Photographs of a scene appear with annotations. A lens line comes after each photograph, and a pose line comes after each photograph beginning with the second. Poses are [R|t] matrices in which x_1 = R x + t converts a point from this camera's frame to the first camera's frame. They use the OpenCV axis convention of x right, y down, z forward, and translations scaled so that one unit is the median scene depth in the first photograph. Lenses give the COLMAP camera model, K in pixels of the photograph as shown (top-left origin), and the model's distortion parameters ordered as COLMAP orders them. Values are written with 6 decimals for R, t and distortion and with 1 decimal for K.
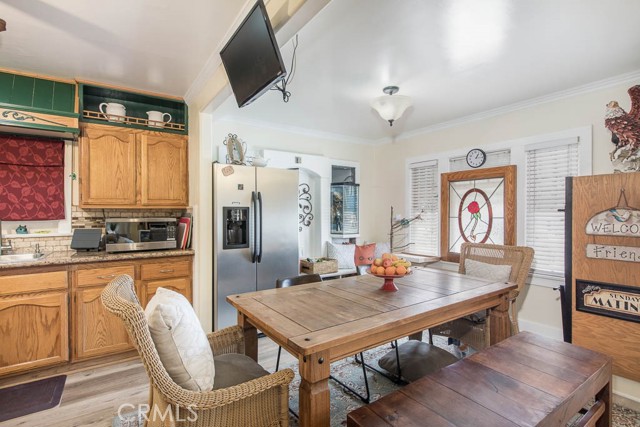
lens RADIAL K [[323.0, 0, 320.1], [0, 323.0, 212.4], [0, 0, 1]] dist [0.002713, 0.000518]
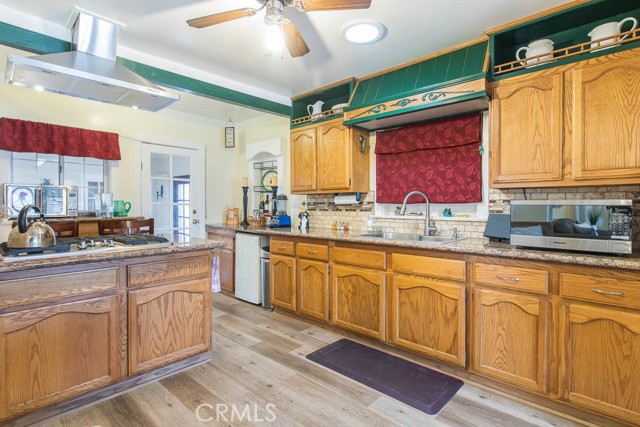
lens RADIAL K [[323.0, 0, 322.8], [0, 323.0, 208.3], [0, 0, 1]] dist [0.002713, 0.000518]
pose [[0.227386, 0.012174, -0.973728, -0.038126], [-0.005562, 0.999922, 0.011203, 0.030691], [0.973789, 0.002869, 0.227436, 0.391659]]
